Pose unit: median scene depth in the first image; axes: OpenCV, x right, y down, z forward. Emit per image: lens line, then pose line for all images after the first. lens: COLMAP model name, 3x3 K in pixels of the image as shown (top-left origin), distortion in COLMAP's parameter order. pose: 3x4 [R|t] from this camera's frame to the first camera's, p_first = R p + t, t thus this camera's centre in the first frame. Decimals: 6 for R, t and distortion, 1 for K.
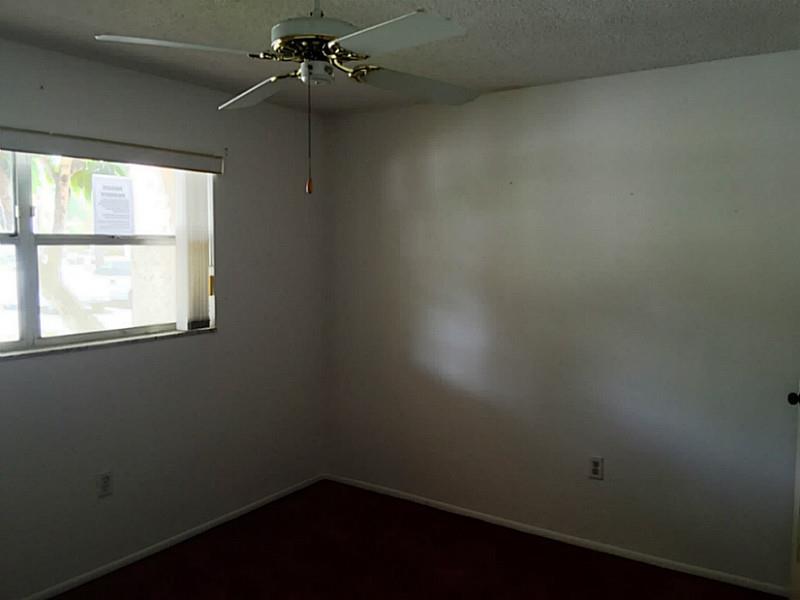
lens RADIAL K [[681.2, 0, 399.8], [0, 681.2, 297.0], [0, 0, 1]] dist [0.075809, -0.103999]
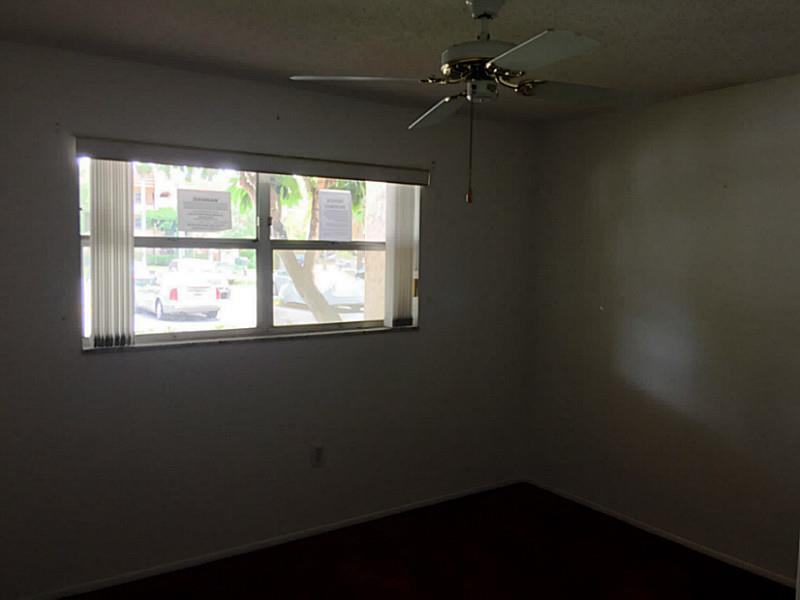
lens RADIAL K [[681.2, 0, 397.9], [0, 681.2, 296.2], [0, 0, 1]] dist [0.075809, -0.103999]
pose [[0.934632, 0.033470, -0.354038, 0.096498], [-0.038097, 0.999255, -0.006103, 0.005409], [0.353570, 0.019192, 0.935211, -0.034151]]
